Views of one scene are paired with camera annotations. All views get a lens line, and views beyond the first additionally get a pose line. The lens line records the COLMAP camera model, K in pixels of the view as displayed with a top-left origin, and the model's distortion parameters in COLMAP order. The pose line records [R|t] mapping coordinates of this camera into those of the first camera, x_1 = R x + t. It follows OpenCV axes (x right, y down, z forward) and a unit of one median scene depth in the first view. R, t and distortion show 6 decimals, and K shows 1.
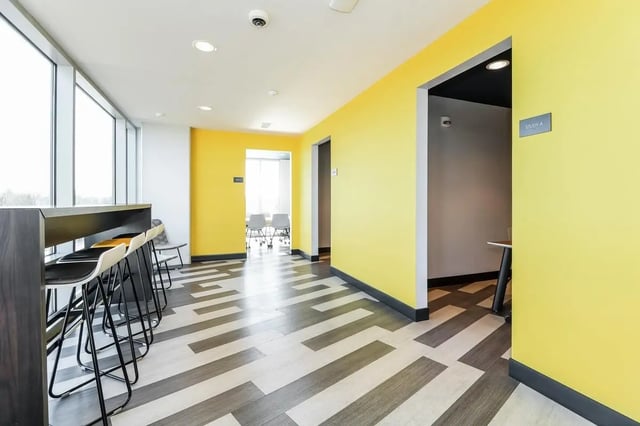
lens RADIAL K [[292.4, 0, 322.1], [0, 292.4, 202.2], [0, 0, 1]] dist [0.000185, 0.000038]
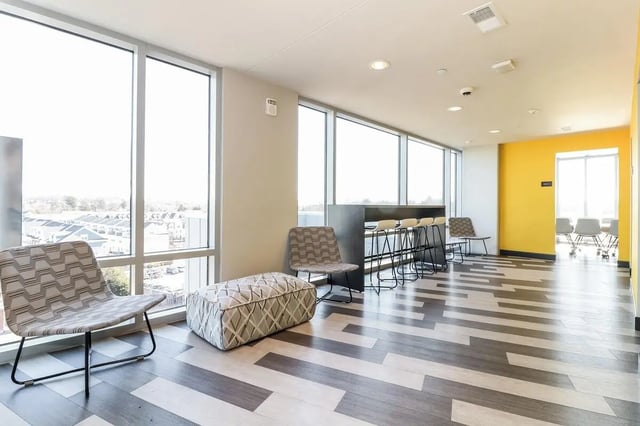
lens RADIAL K [[292.4, 0, 322.1], [0, 292.4, 202.2], [0, 0, 1]] dist [0.000185, 0.000038]
pose [[0.375278, -0.000346, -0.926912, 0.410683], [-0.010533, 0.999934, -0.004638, 0.002381], [0.926853, 0.011503, 0.375249, -0.146990]]
